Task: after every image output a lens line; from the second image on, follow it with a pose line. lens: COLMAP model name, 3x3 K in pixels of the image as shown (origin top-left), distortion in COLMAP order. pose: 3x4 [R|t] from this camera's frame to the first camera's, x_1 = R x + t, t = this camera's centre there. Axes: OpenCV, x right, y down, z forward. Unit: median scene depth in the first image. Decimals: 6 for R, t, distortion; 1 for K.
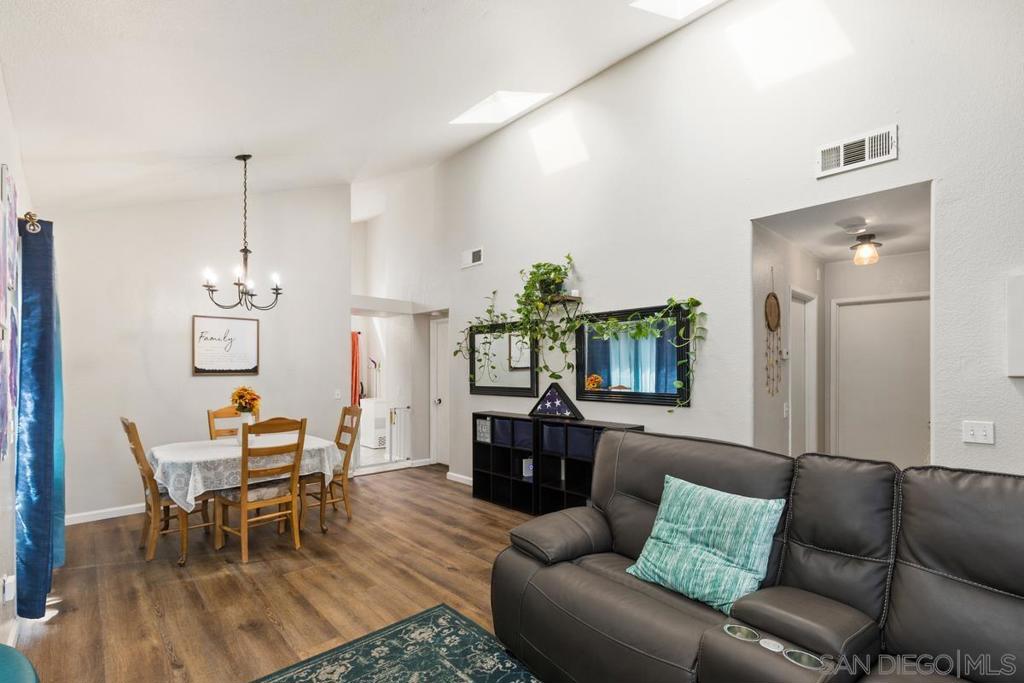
lens RADIAL K [[462.1, 0, 507.1], [0, 462.1, 366.3], [0, 0, 1]] dist [-0.005088, -0.000227]
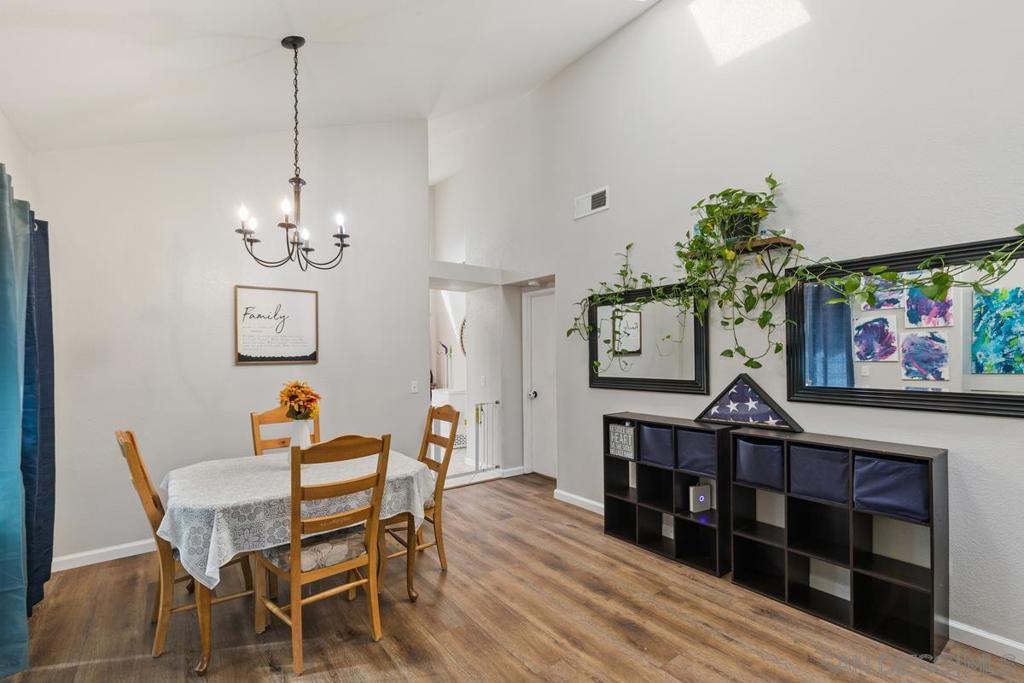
lens RADIAL K [[462.1, 0, 504.1], [0, 462.1, 354.0], [0, 0, 1]] dist [-0.005088, -0.000227]
pose [[0.993459, -0.006107, -0.114028, -0.167552], [0.006852, 0.999958, 0.006141, 0.000833], [0.113986, -0.006882, 0.993459, 0.318184]]
